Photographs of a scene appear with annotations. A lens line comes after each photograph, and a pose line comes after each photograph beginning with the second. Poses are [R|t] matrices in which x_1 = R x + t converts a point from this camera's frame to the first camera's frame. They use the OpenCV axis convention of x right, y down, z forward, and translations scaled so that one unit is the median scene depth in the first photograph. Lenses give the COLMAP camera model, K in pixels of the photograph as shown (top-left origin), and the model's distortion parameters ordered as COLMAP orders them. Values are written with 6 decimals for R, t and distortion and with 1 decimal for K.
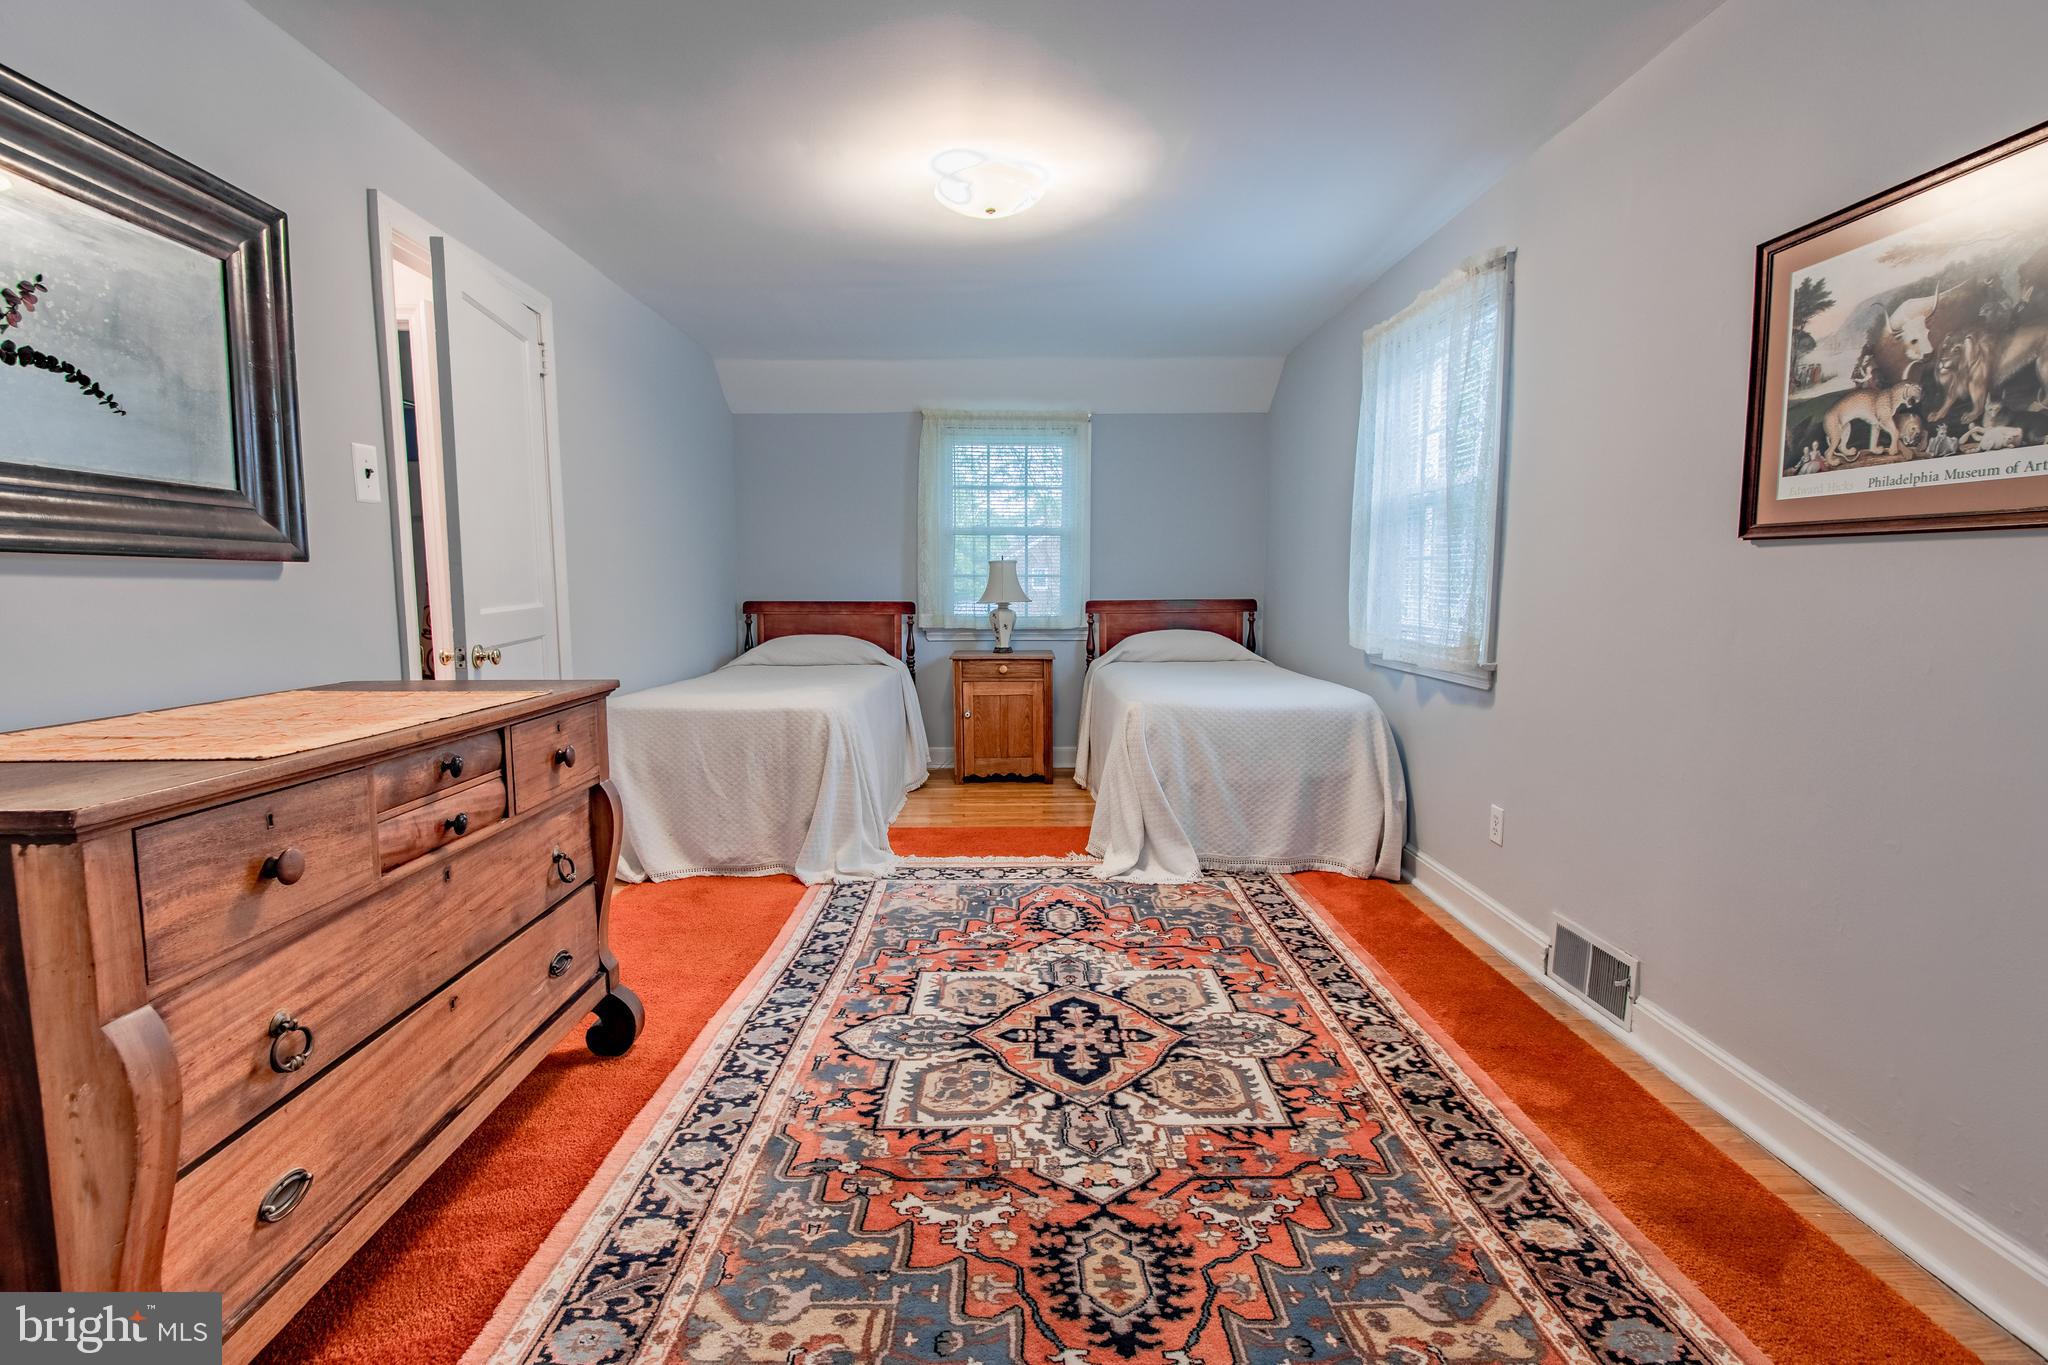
lens RADIAL K [[952.7, 0, 1023.1], [0, 952.7, 674.2], [0, 0, 1]] dist [-0.003035, -0.002072]
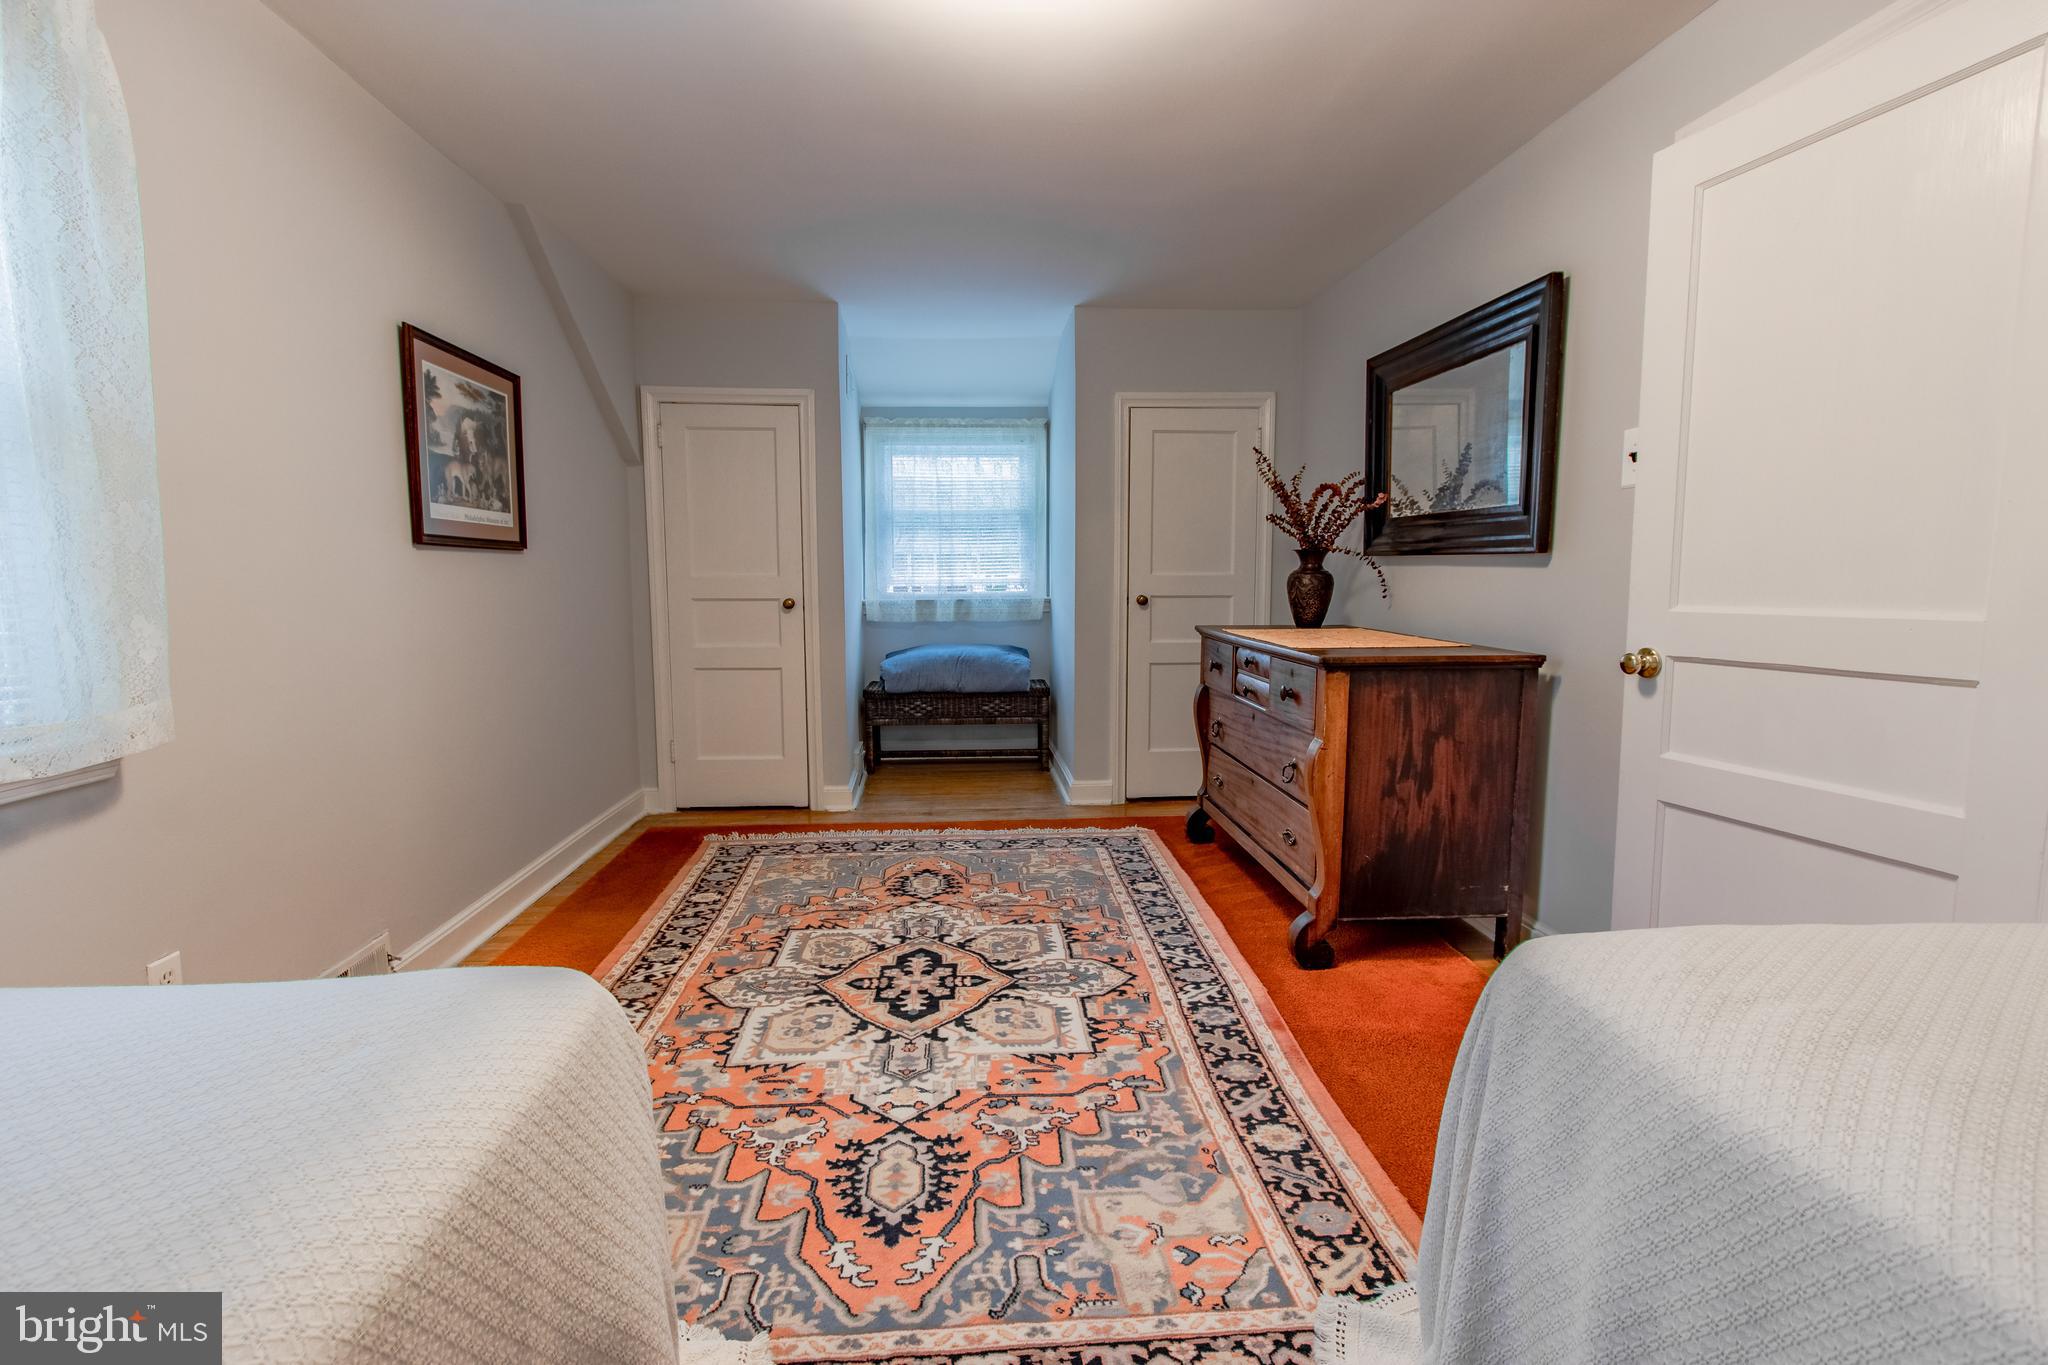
lens RADIAL K [[952.7, 0, 1020.3], [0, 952.7, 679.7], [0, 0, 1]] dist [-0.003035, -0.002072]
pose [[-0.998400, 0.012067, -0.055252, -0.005697], [0.000163, 0.977580, 0.210565, -0.201356], [0.056554, 0.210219, -0.976017, 2.041512]]
